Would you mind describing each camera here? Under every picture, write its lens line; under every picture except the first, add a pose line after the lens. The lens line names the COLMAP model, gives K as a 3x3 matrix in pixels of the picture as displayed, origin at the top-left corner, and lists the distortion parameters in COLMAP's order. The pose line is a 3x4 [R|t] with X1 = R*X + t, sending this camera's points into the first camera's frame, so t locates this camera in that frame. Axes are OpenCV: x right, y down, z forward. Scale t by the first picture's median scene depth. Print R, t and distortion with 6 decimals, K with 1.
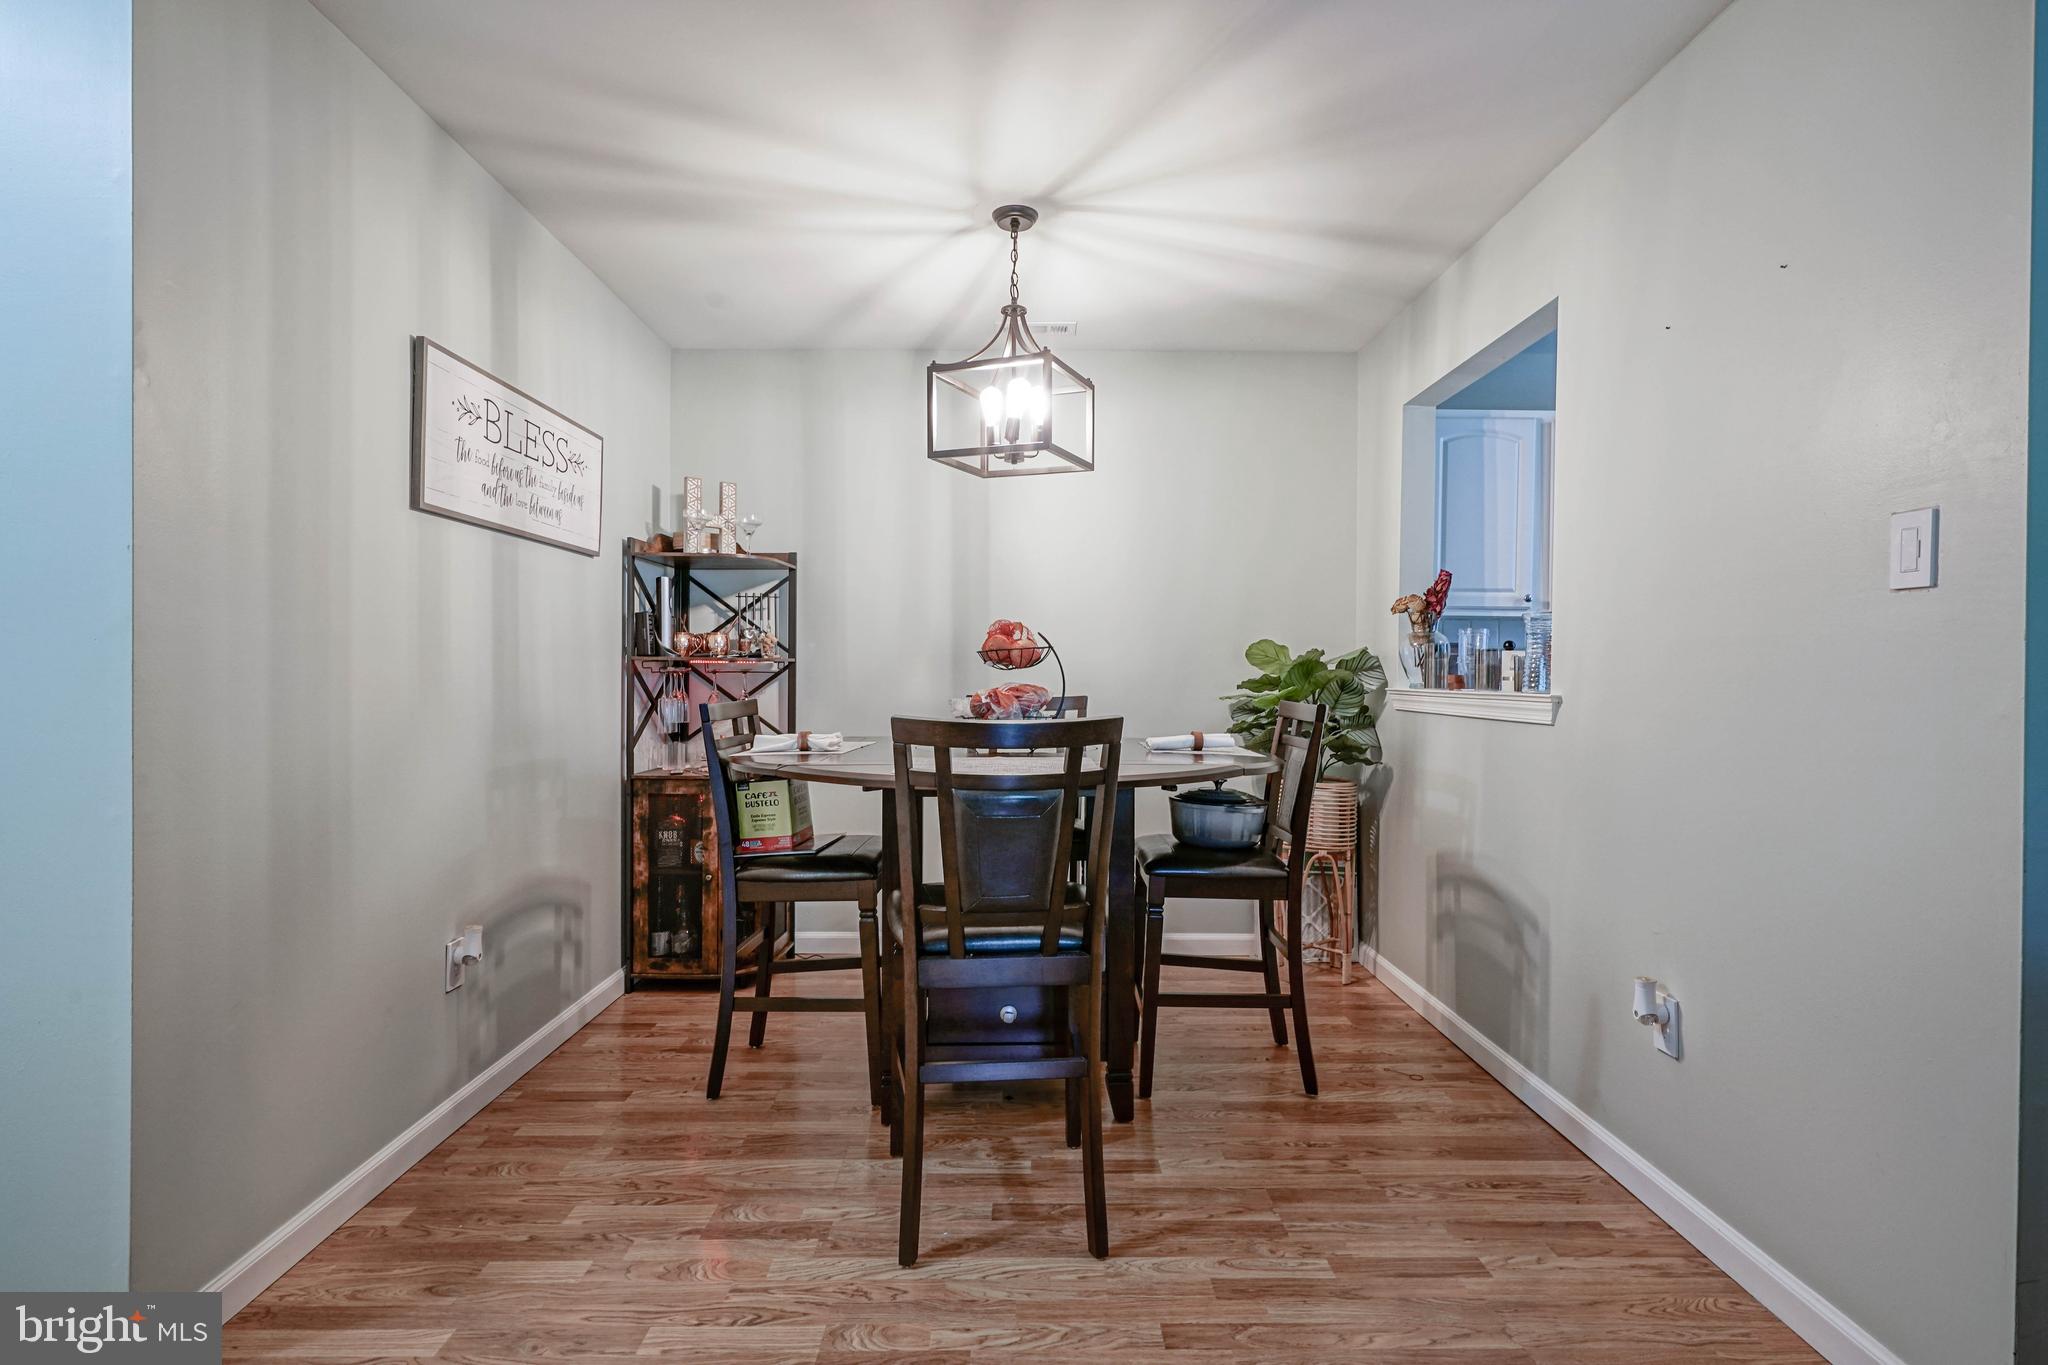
lens RADIAL K [[1041.4, 0, 1031.8], [0, 1041.4, 673.5], [0, 0, 1]] dist [-0.001337, 0.000416]
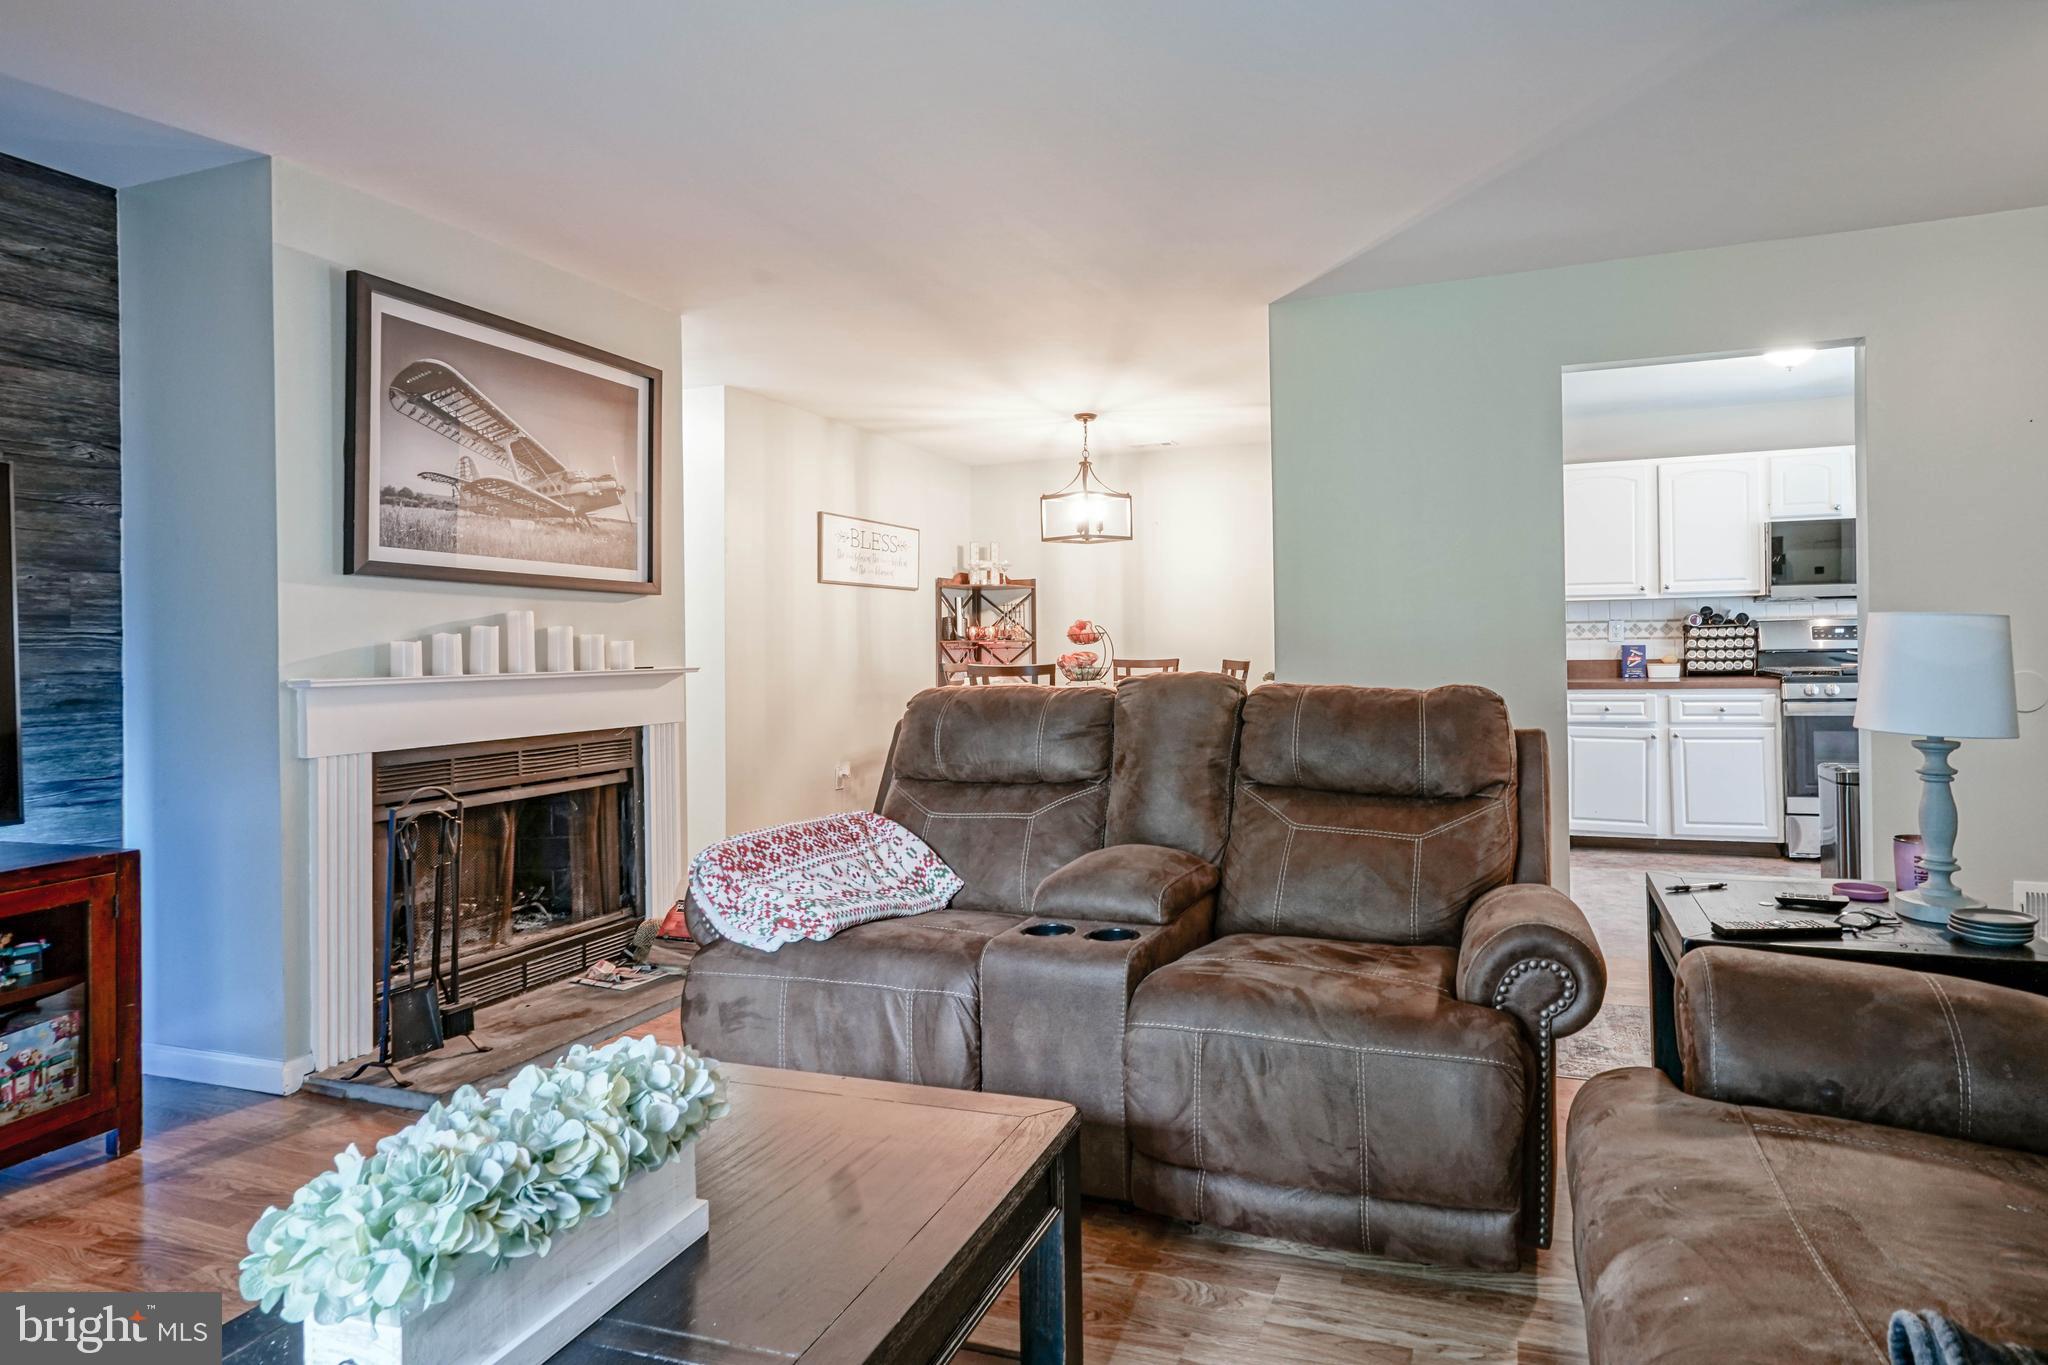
lens RADIAL K [[1083.6, 0, 1144.7], [0, 1083.6, 638.8], [0, 0, 1]] dist [0.002984, 0.000580]
pose [[0.941741, -0.021538, -0.335649, 0.722624], [0.018907, 0.999760, -0.011104, 0.008701], [0.335808, 0.004111, 0.941922, -0.836591]]
